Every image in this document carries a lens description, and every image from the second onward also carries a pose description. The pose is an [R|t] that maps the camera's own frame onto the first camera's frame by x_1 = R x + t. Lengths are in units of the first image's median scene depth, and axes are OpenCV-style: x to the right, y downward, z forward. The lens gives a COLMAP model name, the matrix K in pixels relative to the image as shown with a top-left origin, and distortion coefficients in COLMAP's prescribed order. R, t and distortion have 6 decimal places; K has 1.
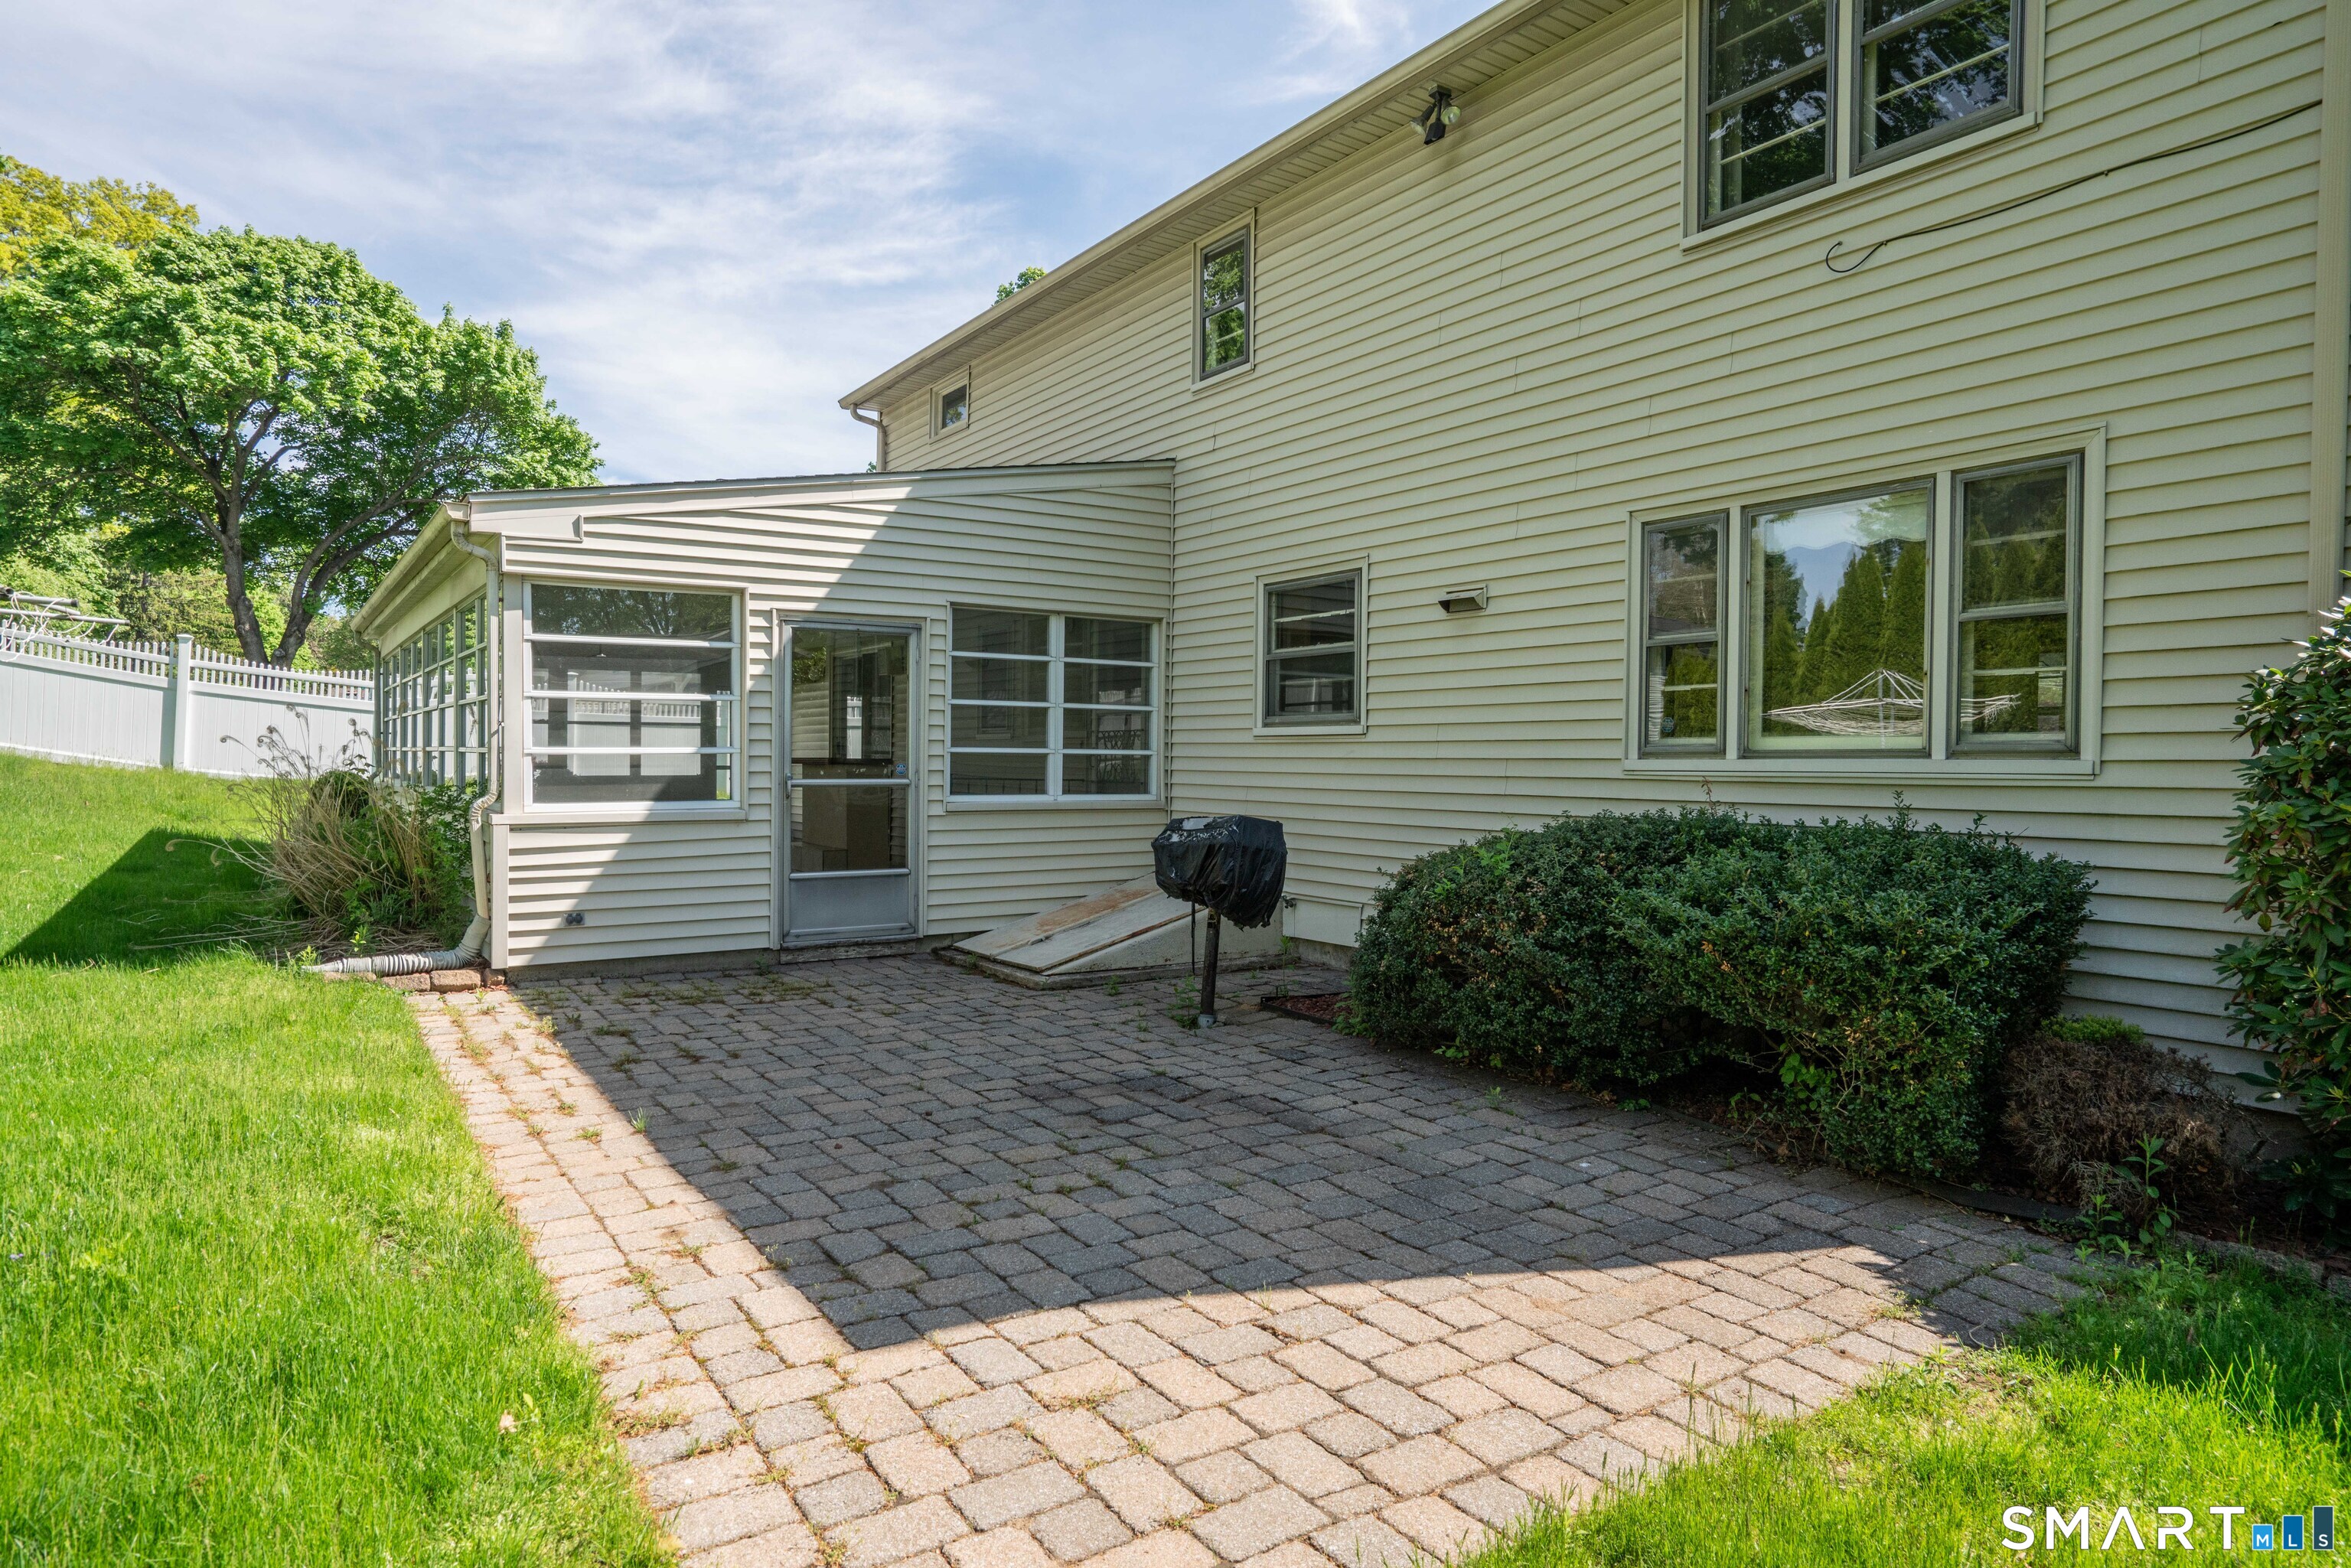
lens RADIAL K [[1341.4, 0, 1189.5], [0, 1341.4, 783.4], [0, 0, 1]] dist [-0.000445, 0.000650]
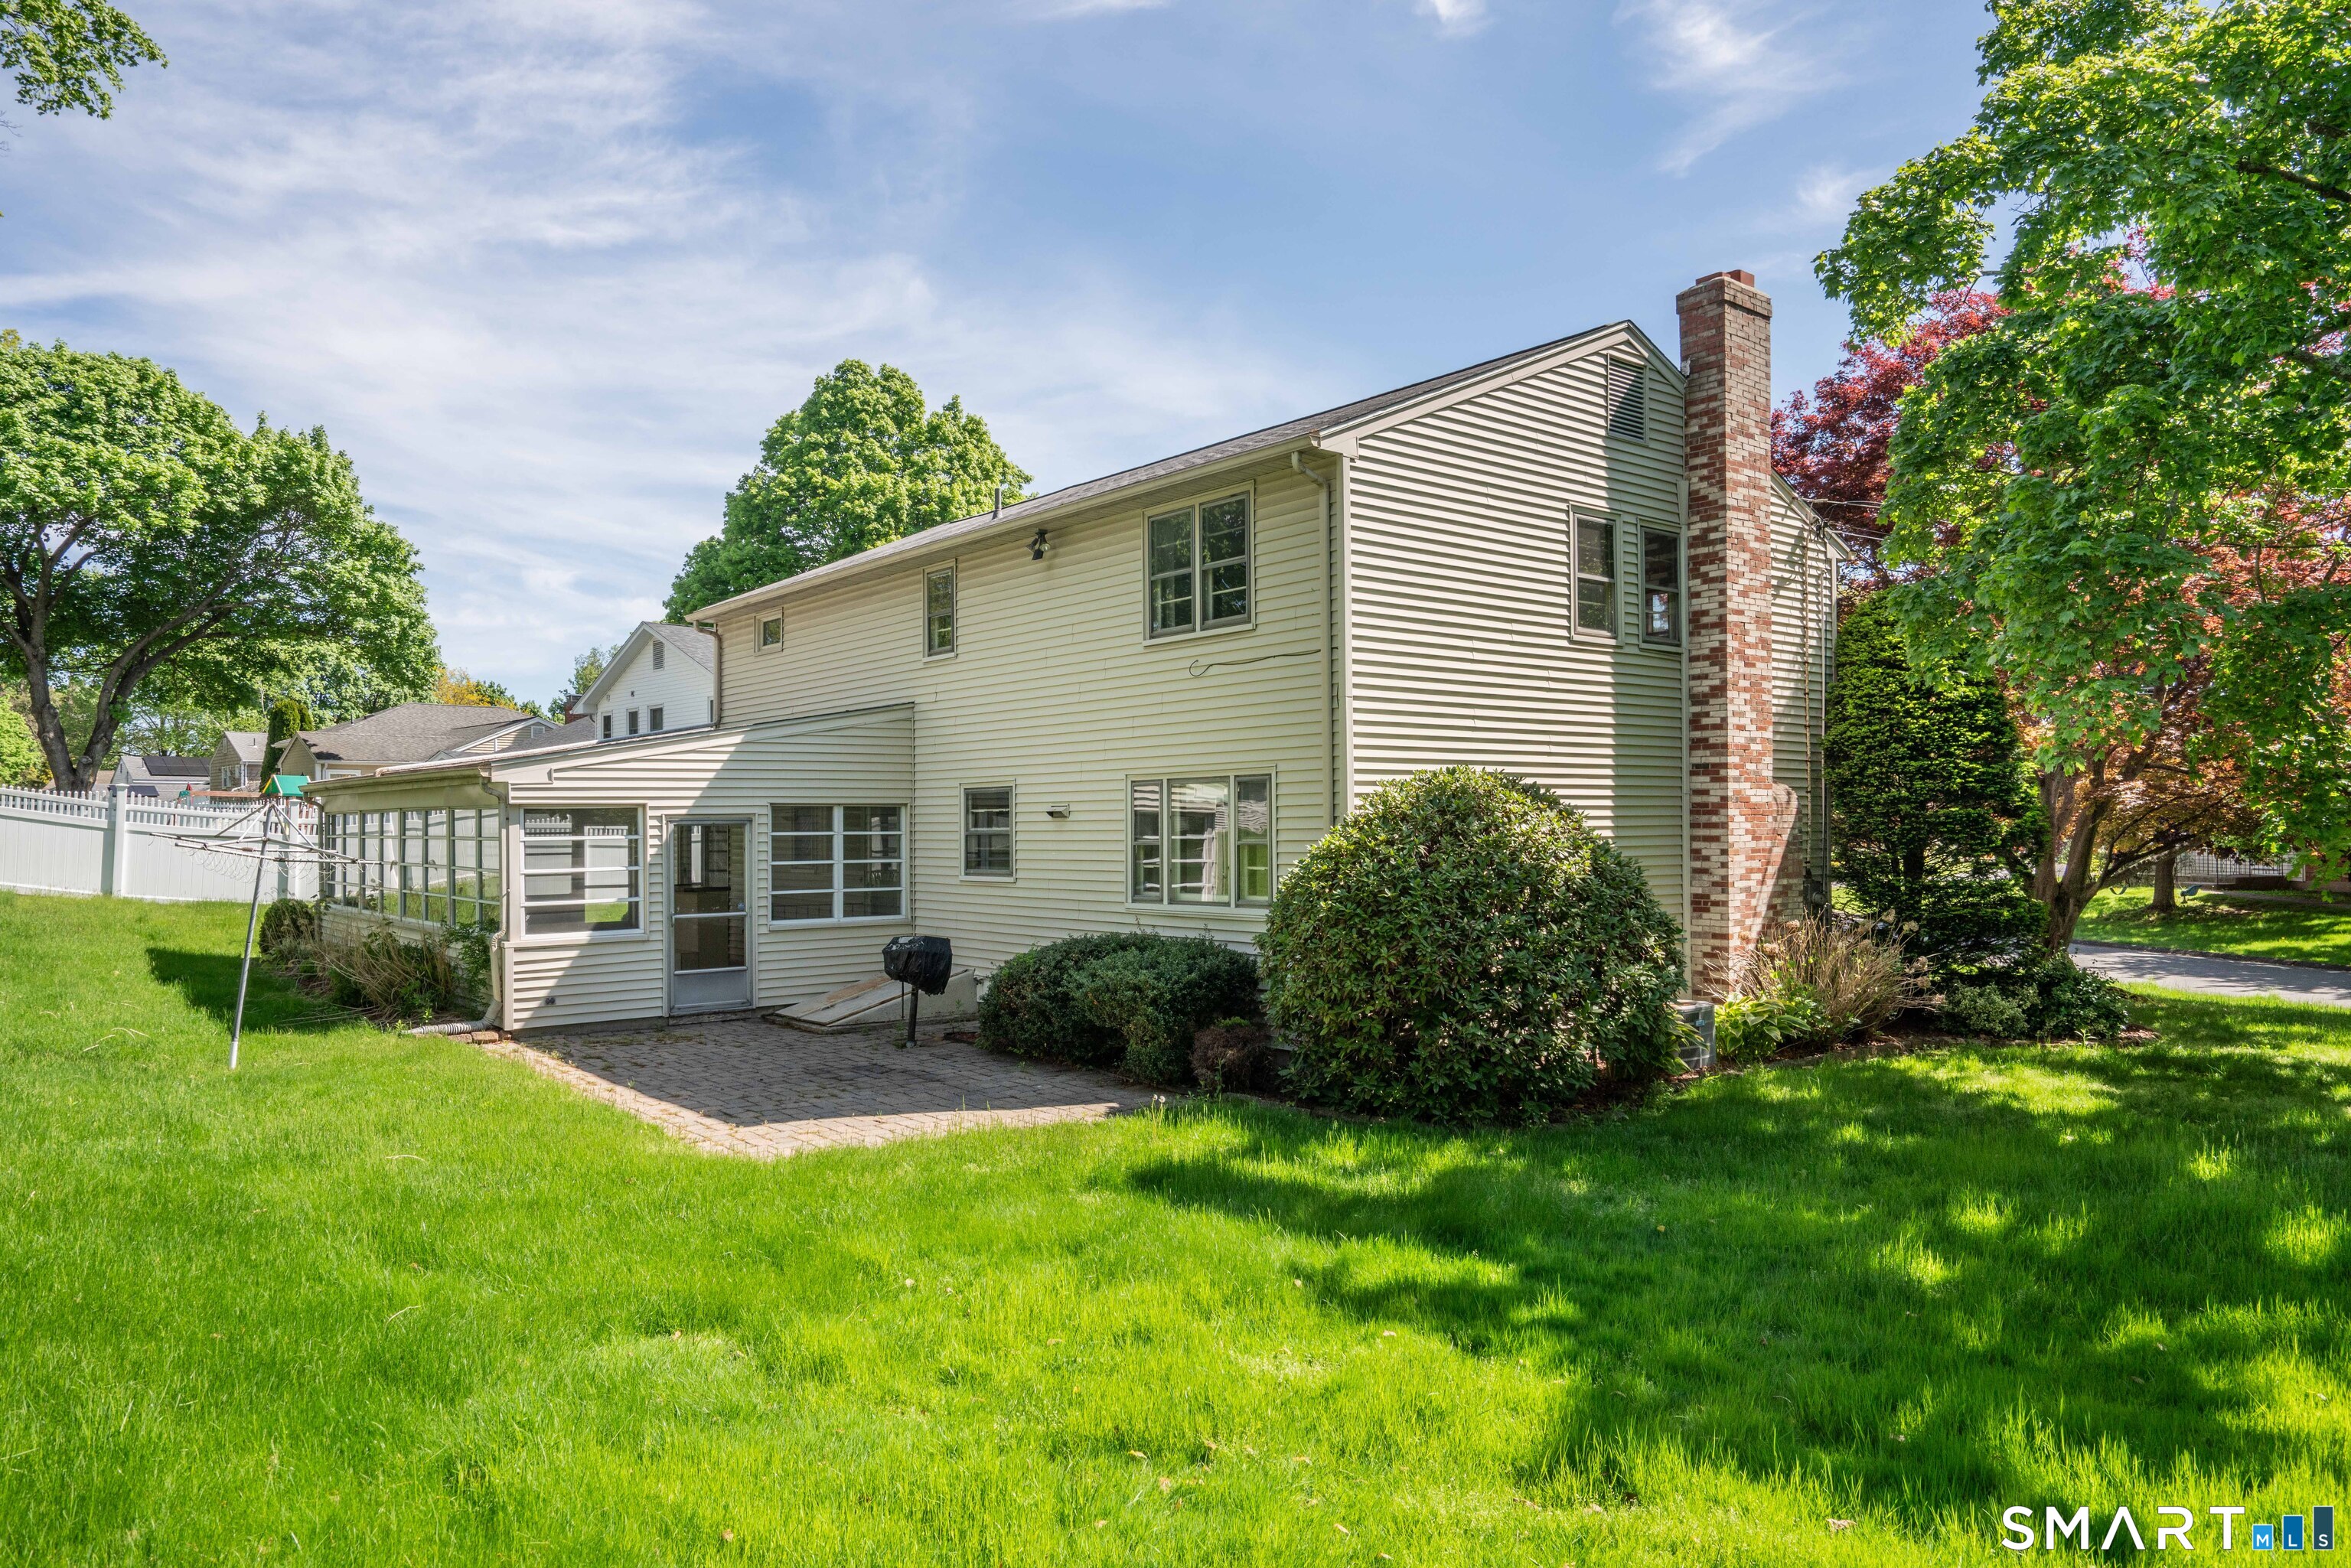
lens RADIAL K [[1484.7, 0, 1173.3], [0, 1484.7, 825.8], [0, 0, 1]] dist [-0.006263, 0.025819]
pose [[0.996199, -0.016204, 0.085581, 0.053060], [0.017729, 0.999697, -0.017086, -0.022741], [-0.085278, 0.018538, 0.996185, -0.286314]]
